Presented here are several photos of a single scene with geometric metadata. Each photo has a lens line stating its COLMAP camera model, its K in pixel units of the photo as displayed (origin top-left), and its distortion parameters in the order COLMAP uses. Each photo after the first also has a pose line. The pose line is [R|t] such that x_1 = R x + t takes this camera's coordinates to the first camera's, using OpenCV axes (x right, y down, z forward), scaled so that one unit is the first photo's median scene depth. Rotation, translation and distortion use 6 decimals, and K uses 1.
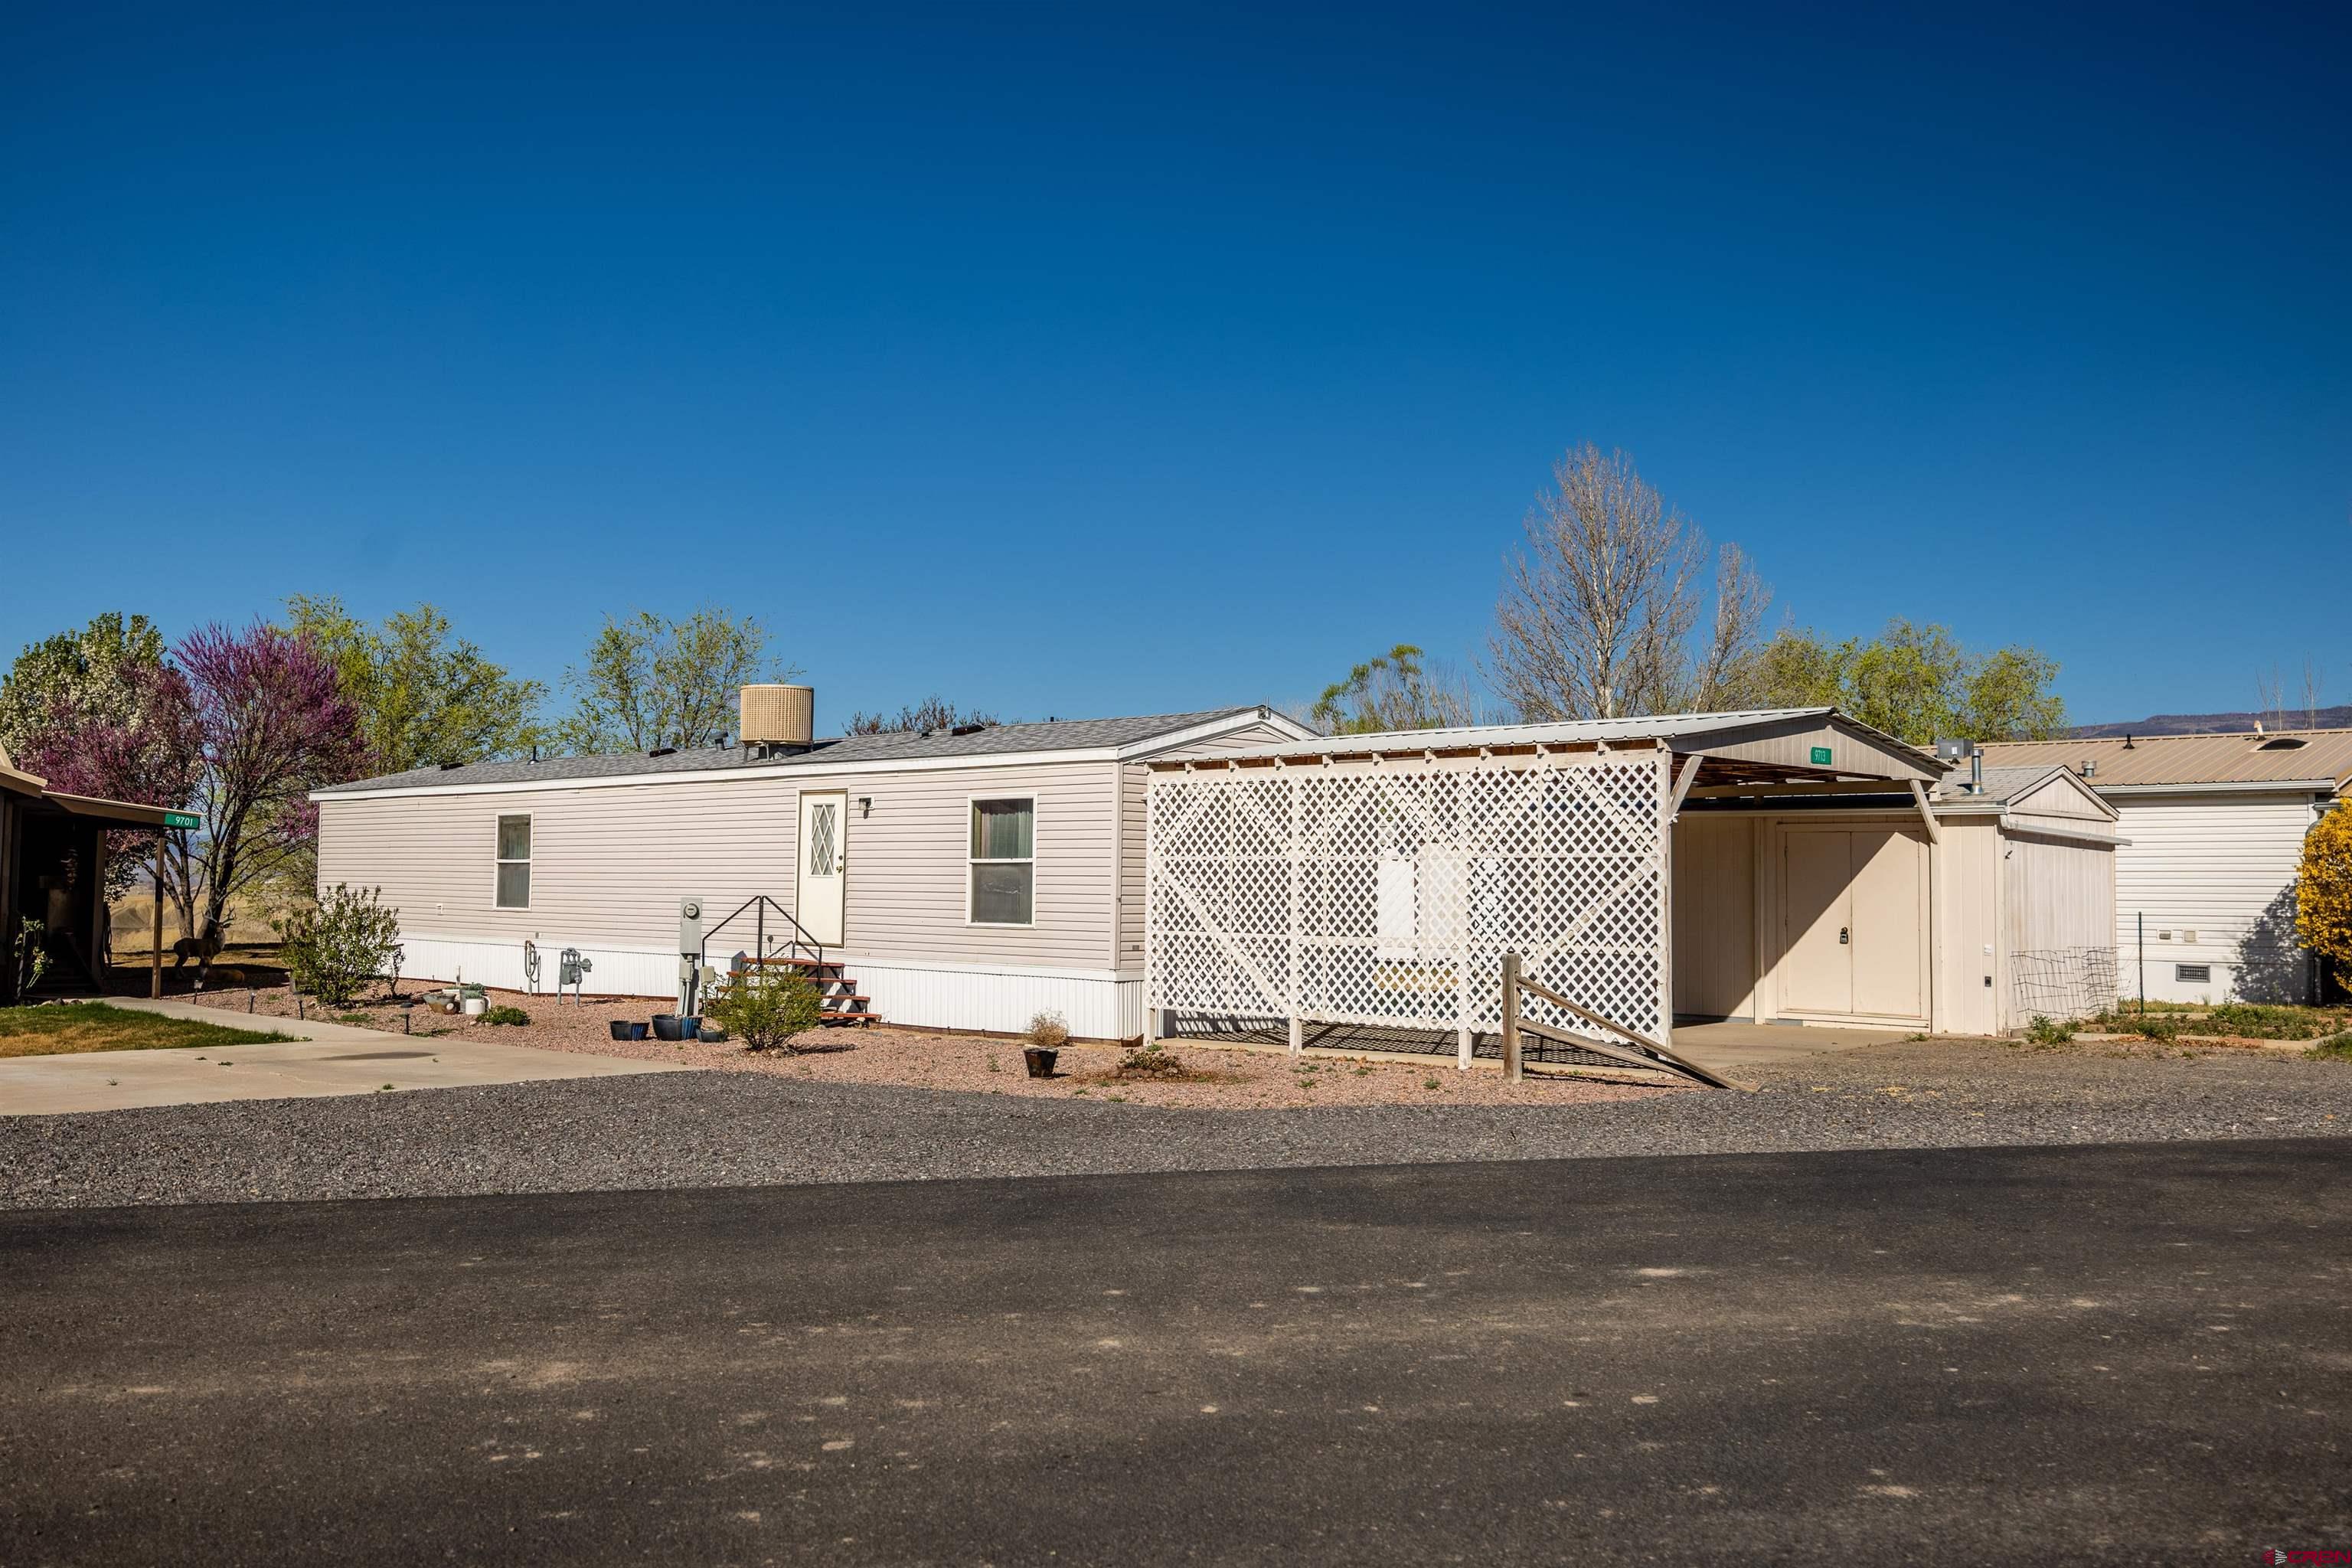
lens RADIAL K [[1936.6, 0, 1176.0], [0, 1936.6, 784.0], [0, 0, 1]] dist [-0.001771, -0.002997]
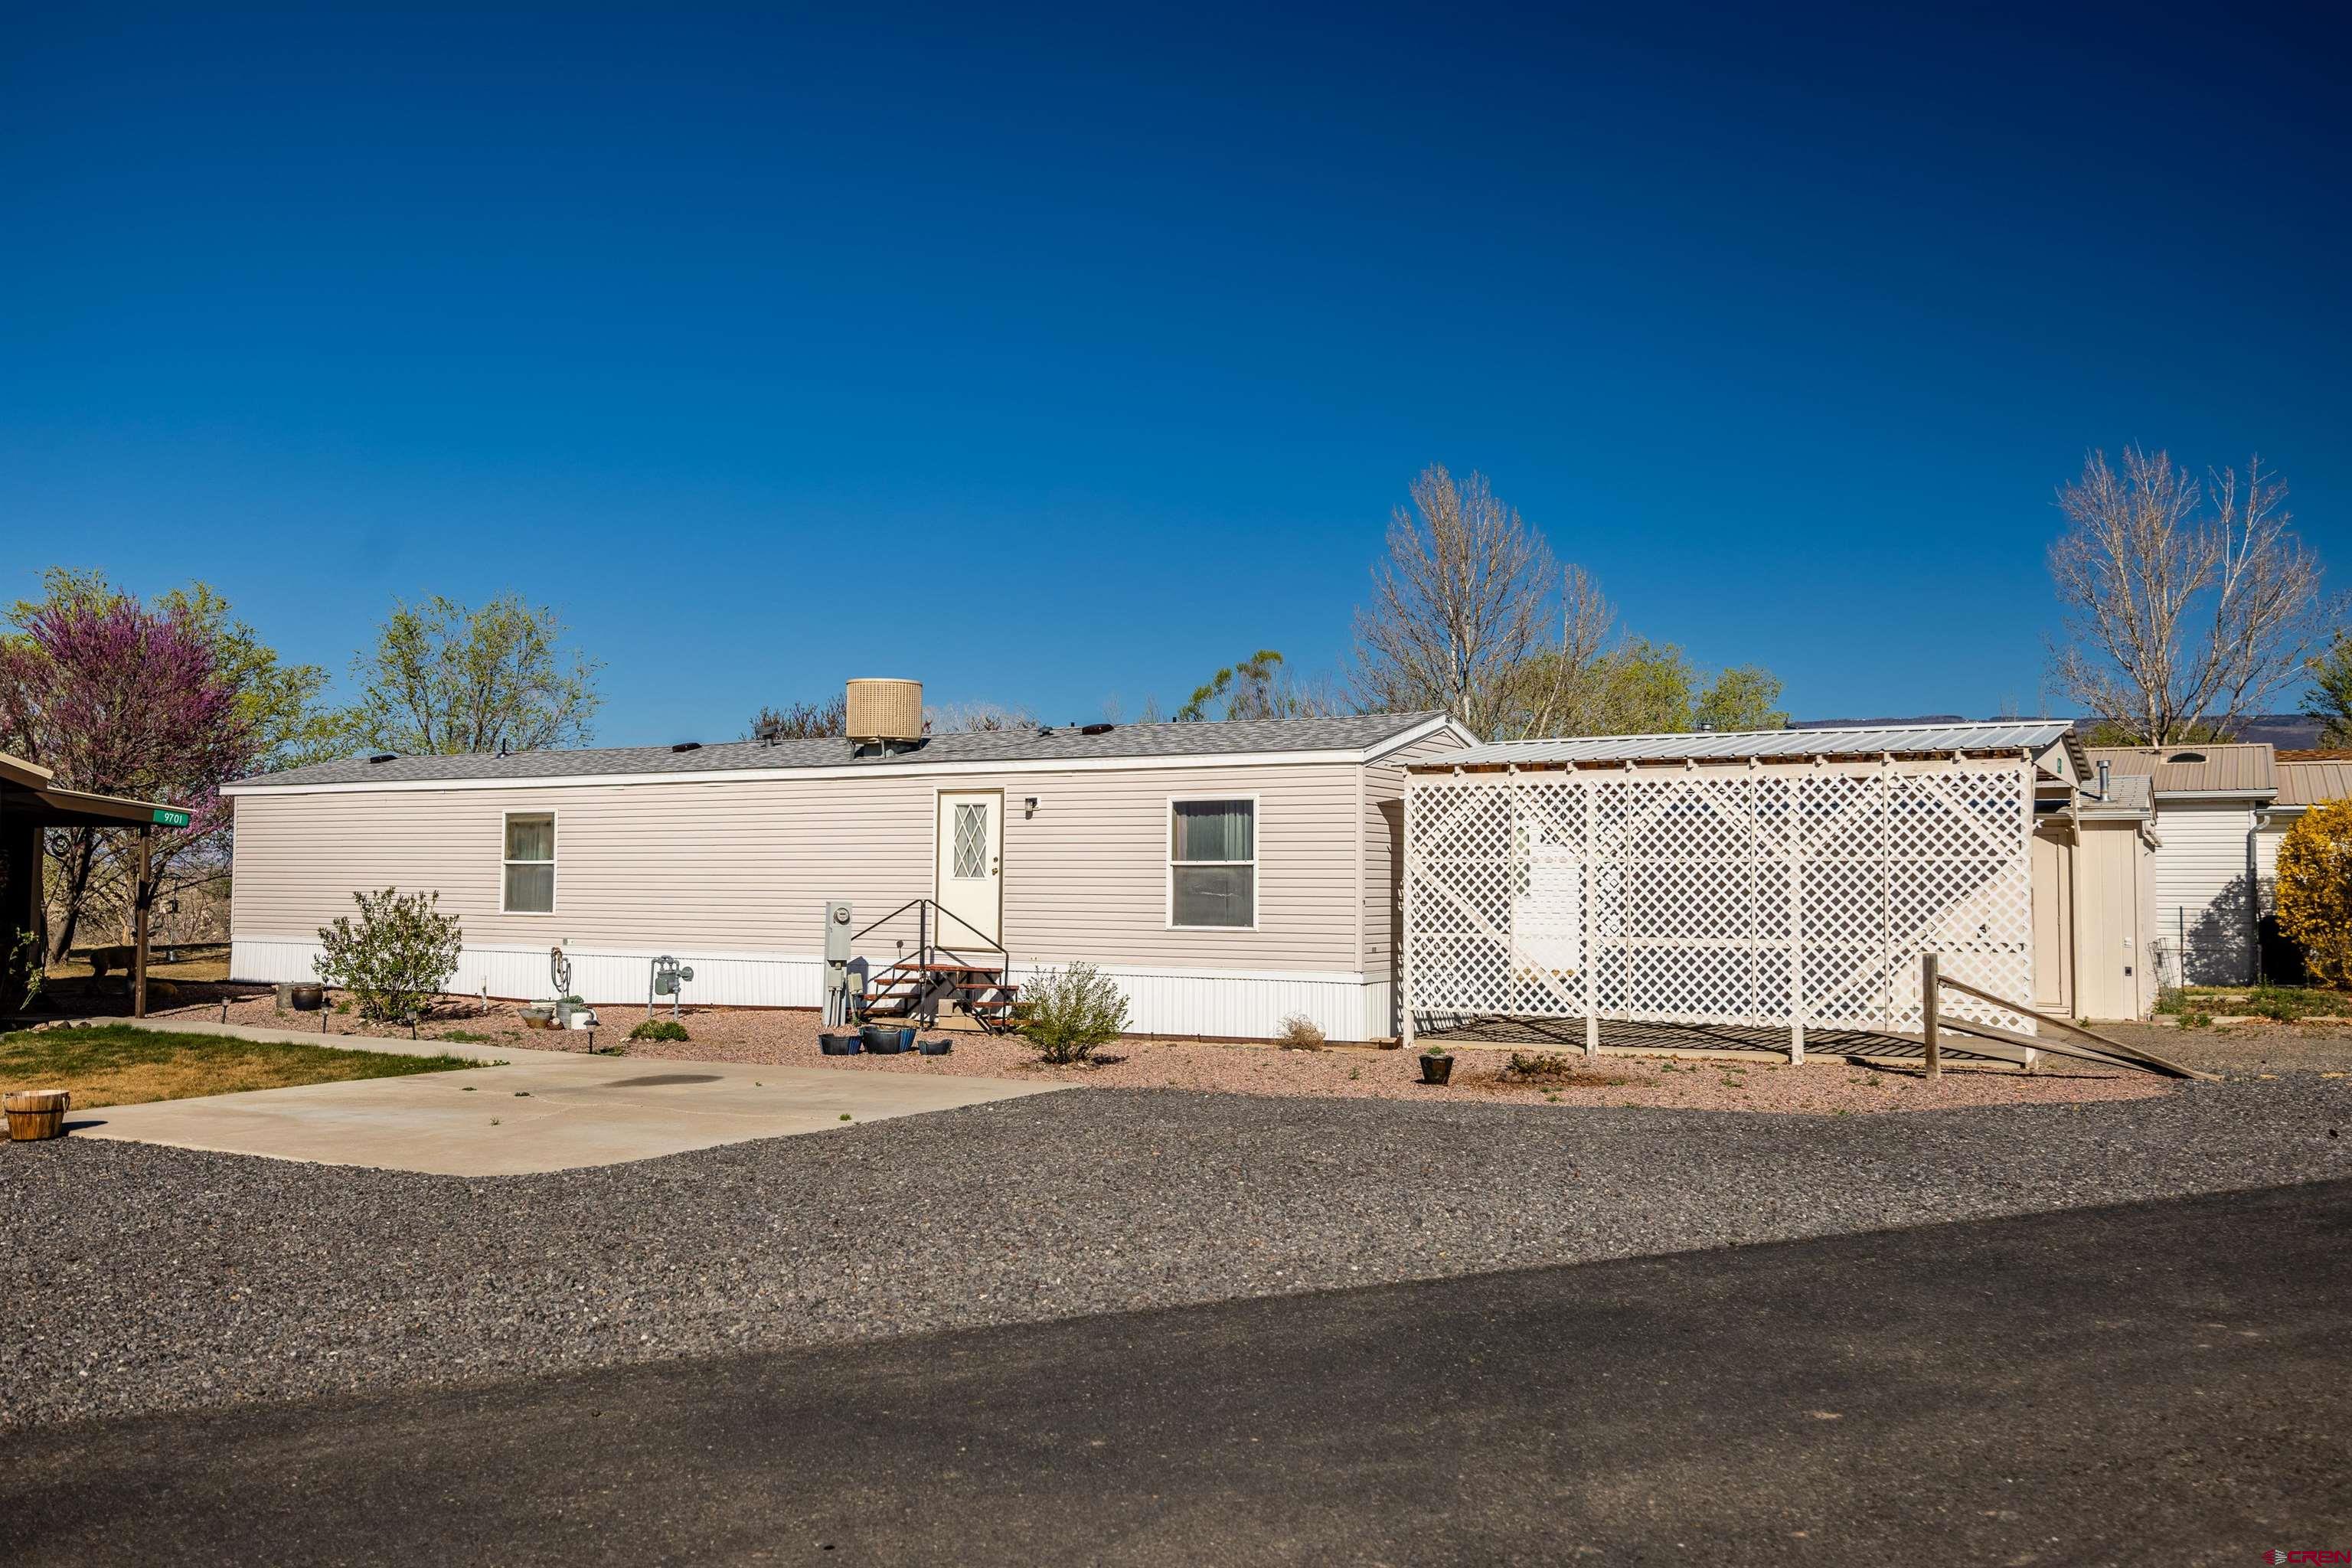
lens RADIAL K [[1853.8, 0, 1171.0], [0, 1853.8, 772.5], [0, 0, 1]] dist [-0.002114, -0.000275]
pose [[0.974766, 0.009087, 0.223044, -0.327131], [-0.007929, 0.999950, -0.006088, -0.000494], [-0.223089, 0.004166, 0.974789, 0.085477]]
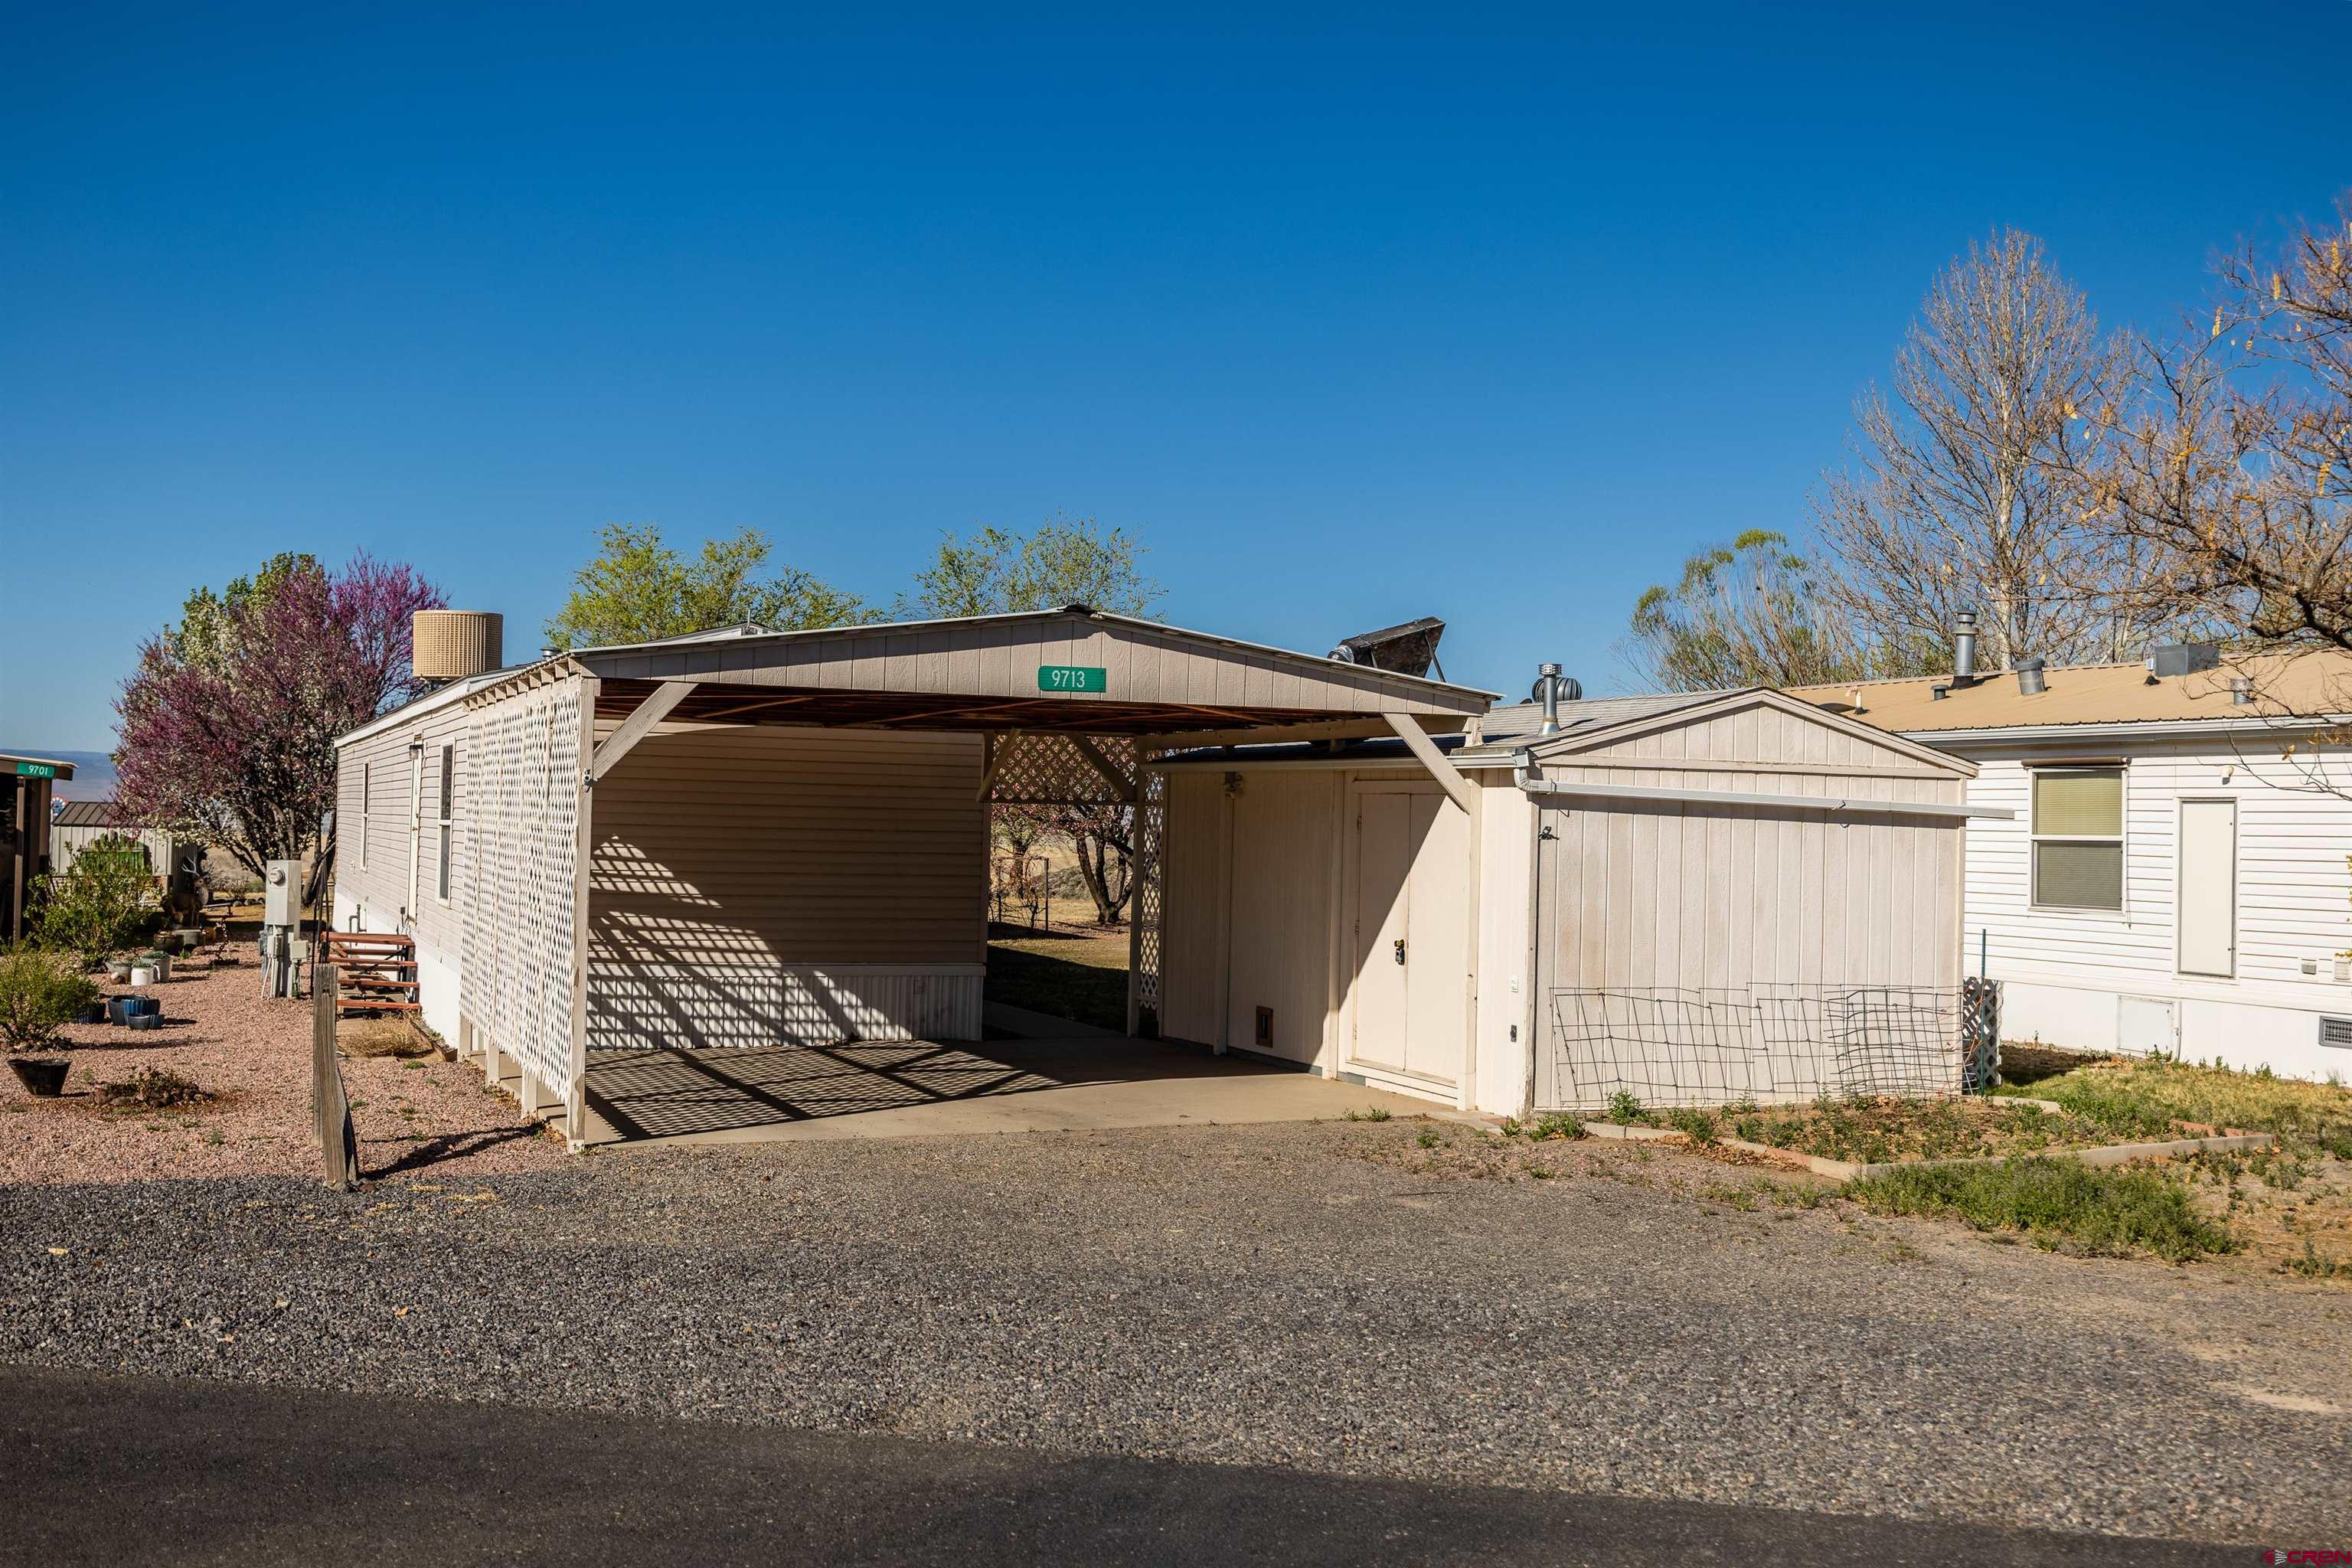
lens RADIAL K [[2251.5, 0, 1176.0], [0, 2251.5, 784.0], [0, 0, 1]] dist [-0.013391, -0.002527]
pose [[0.911832, 0.005209, -0.410530, 0.572484], [0.006435, 0.999615, 0.026976, 0.000471], [0.410513, -0.027240, 0.911448, 0.269995]]
